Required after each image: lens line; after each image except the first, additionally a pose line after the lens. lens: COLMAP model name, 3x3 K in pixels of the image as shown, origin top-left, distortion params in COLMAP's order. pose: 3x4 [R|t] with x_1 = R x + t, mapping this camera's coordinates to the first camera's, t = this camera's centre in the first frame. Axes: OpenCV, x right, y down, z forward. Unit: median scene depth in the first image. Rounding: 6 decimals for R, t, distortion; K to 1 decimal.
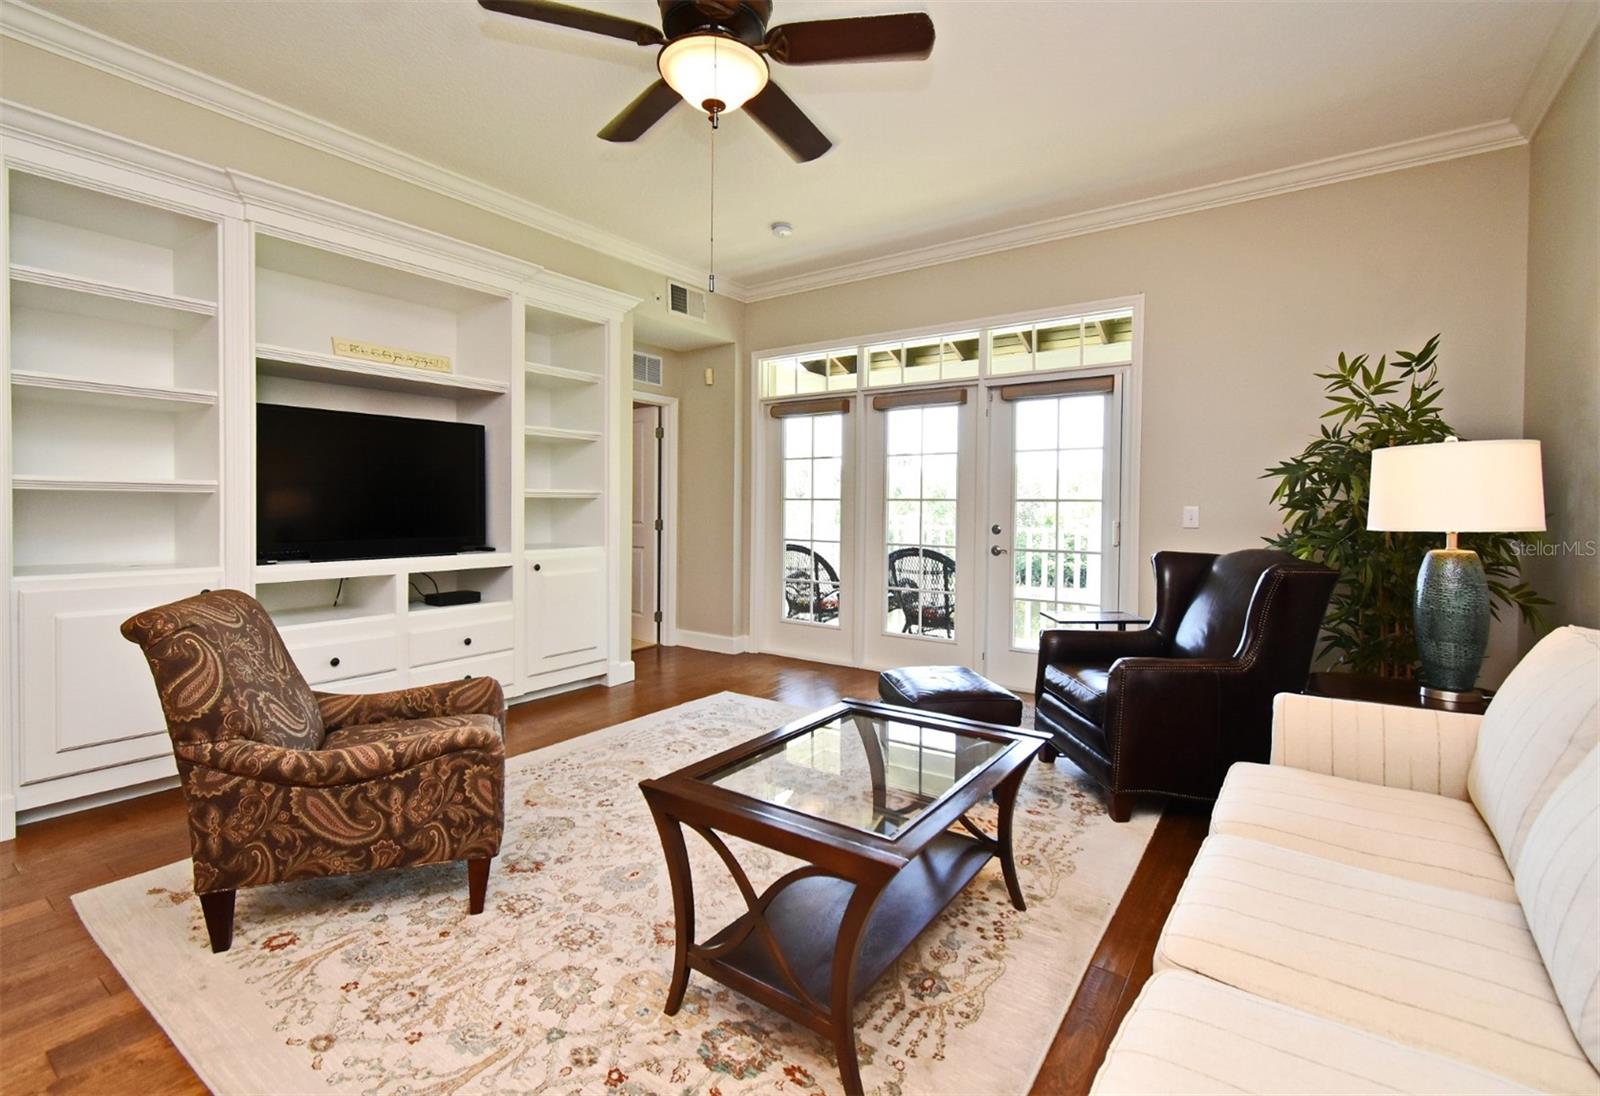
lens RADIAL K [[710.0, 0, 798.2], [0, 710.0, 512.7], [0, 0, 1]] dist [0.009327, 0.000258]
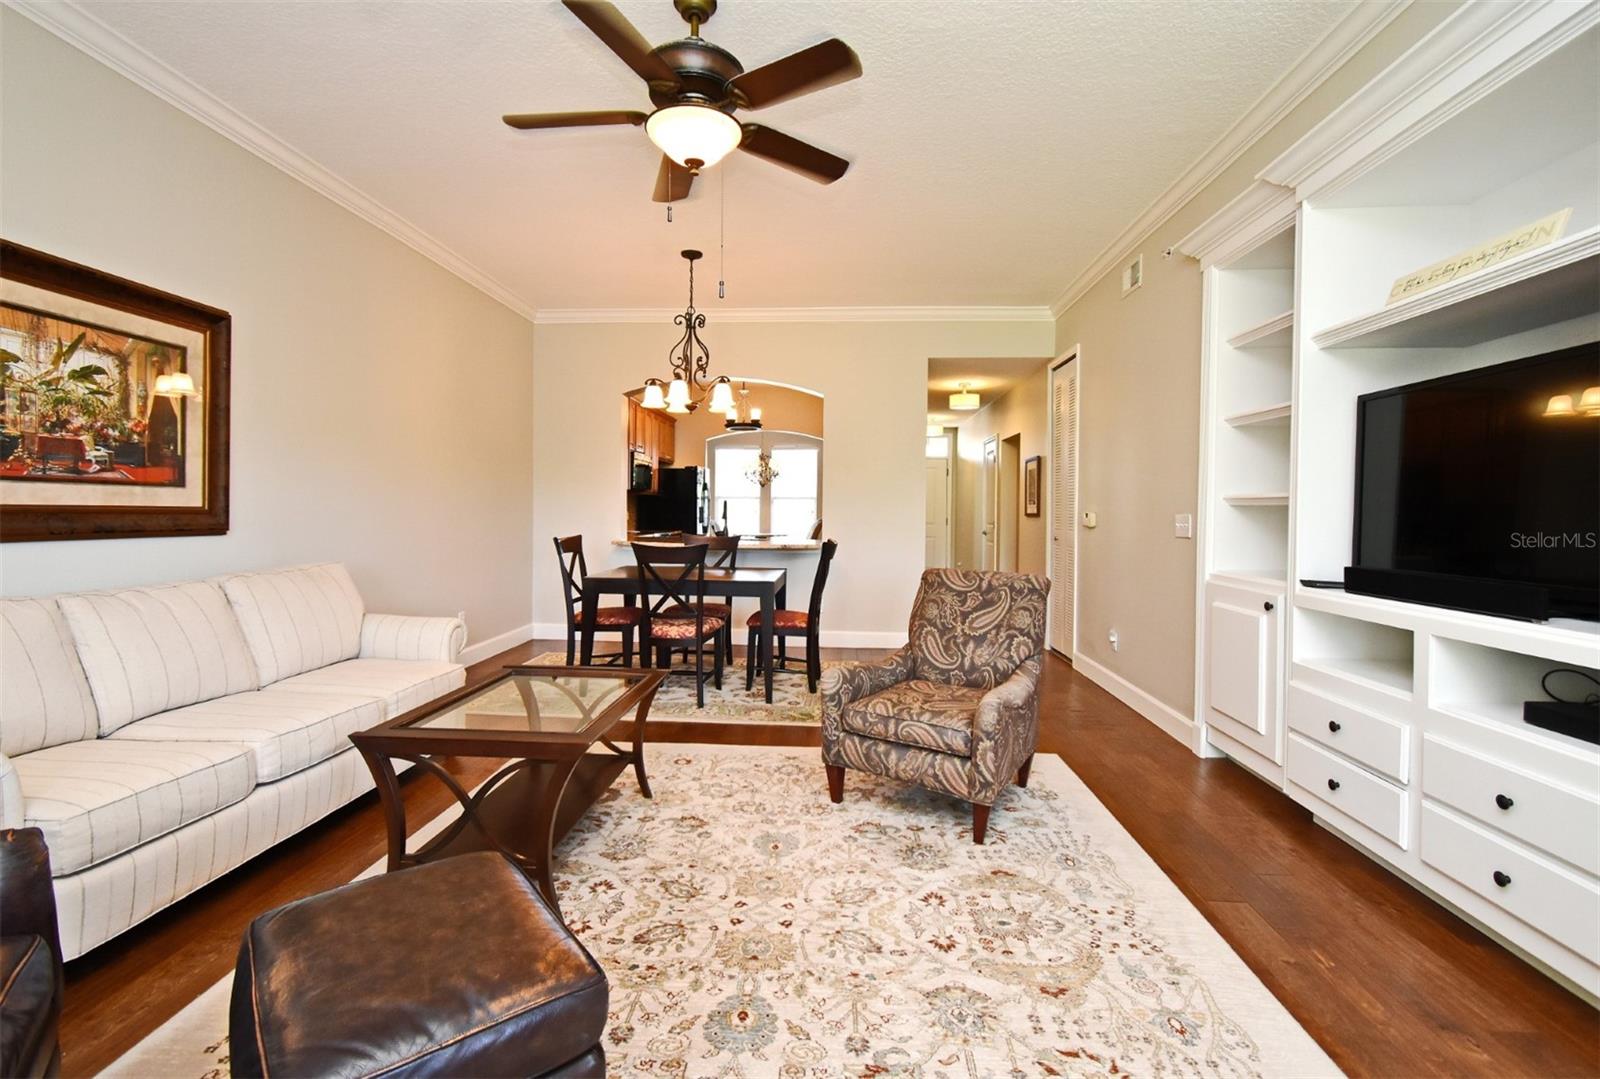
lens RADIAL K [[718.6, 0, 798.9], [0, 718.6, 520.3], [0, 0, 1]] dist [-0.000404, 0.000104]
pose [[-0.846912, -0.009106, -0.531656, 0.227964], [-0.021850, 0.999605, 0.017685, -0.007550], [0.531285, 0.026595, -0.846776, 1.348301]]
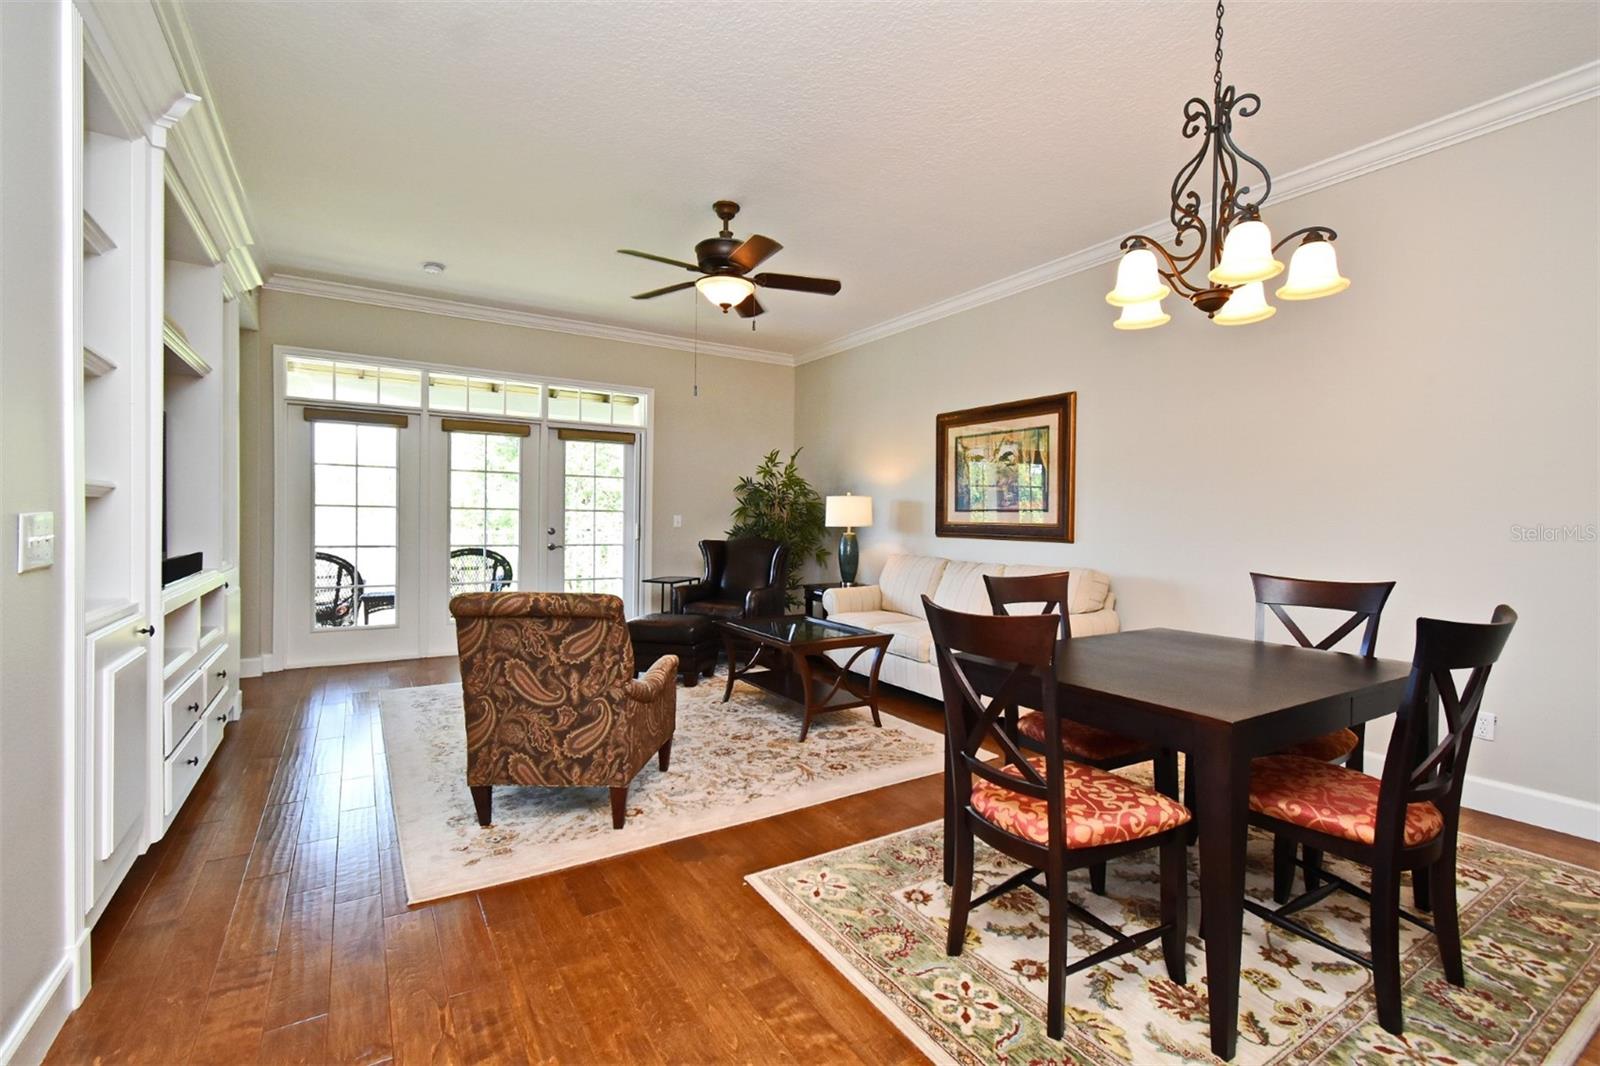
lens RADIAL K [[697.5, 0, 768.8], [0, 697.5, 515.8], [0, 0, 1]] dist [0.000839, 0.000041]
pose [[0.420904, -0.001645, 0.907104, -1.129682], [0.001719, 0.999998, 0.001015, -0.010943], [-0.907103, 0.001132, 0.420906, 0.078561]]
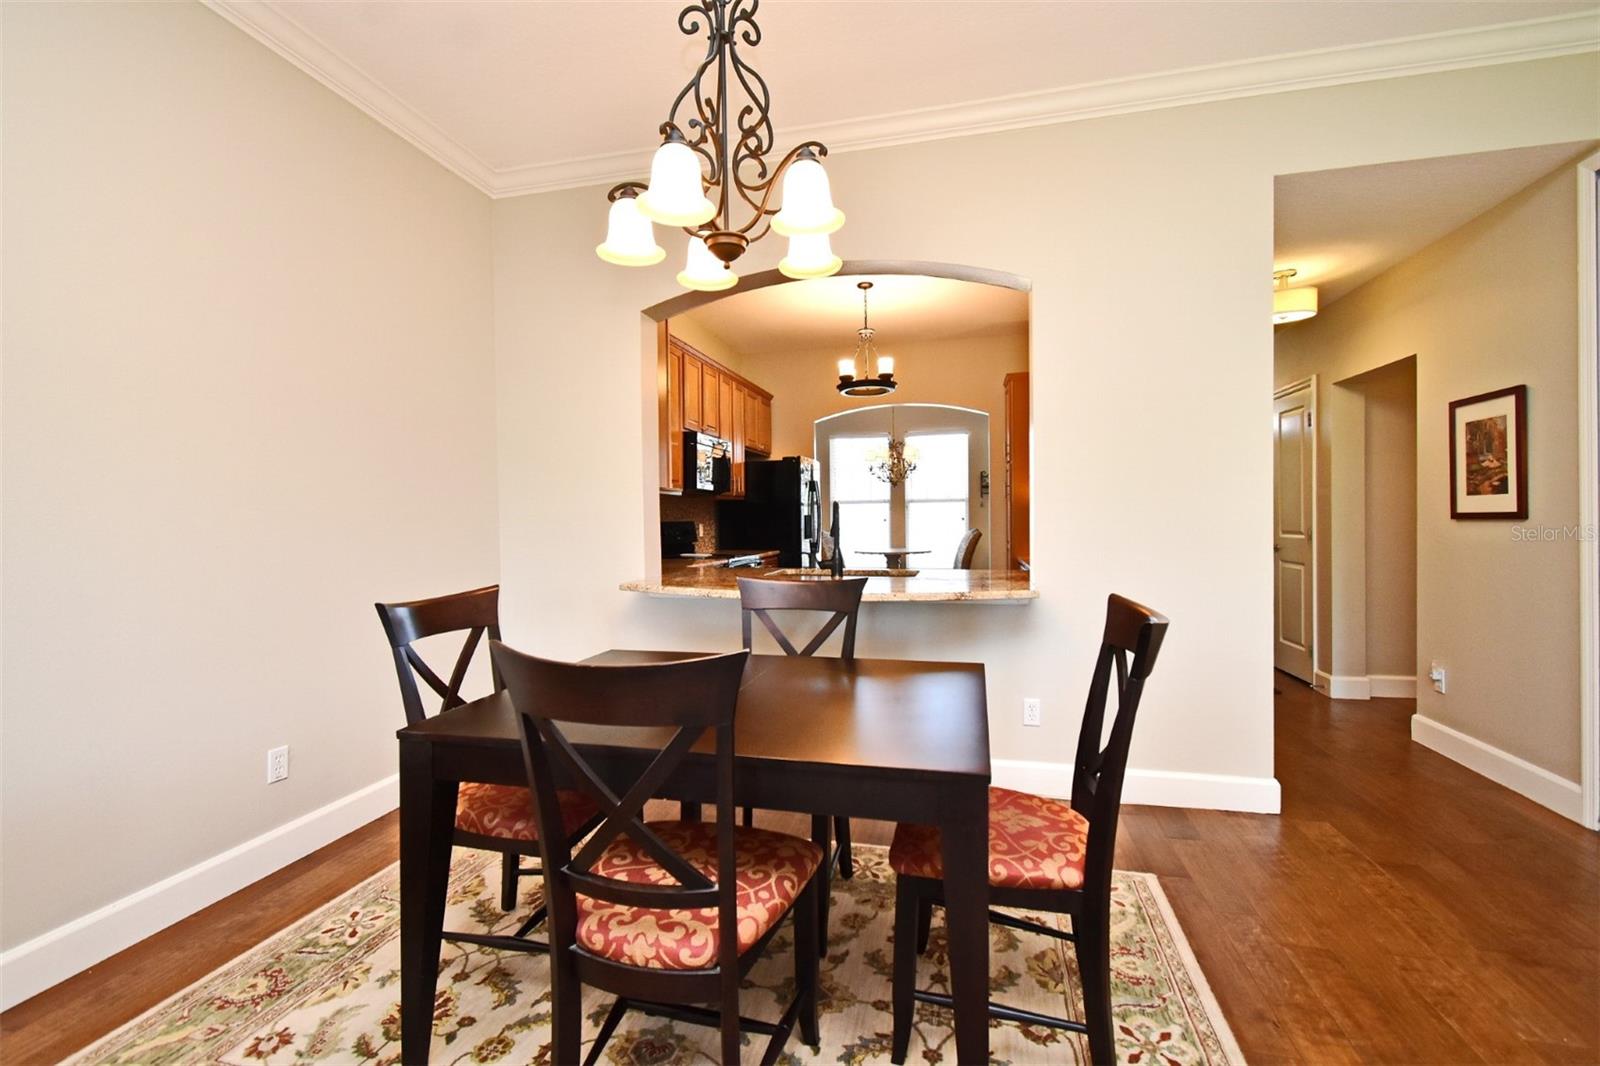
lens RADIAL K [[707.3, 0, 797.8], [0, 707.3, 523.8], [0, 0, 1]] dist [0.002765, 0.000134]
pose [[-0.926513, 0.006447, -0.376209, -0.210667], [0.001538, 0.999910, 0.013346, -0.004640], [0.376261, 0.011787, -0.926439, 0.504083]]
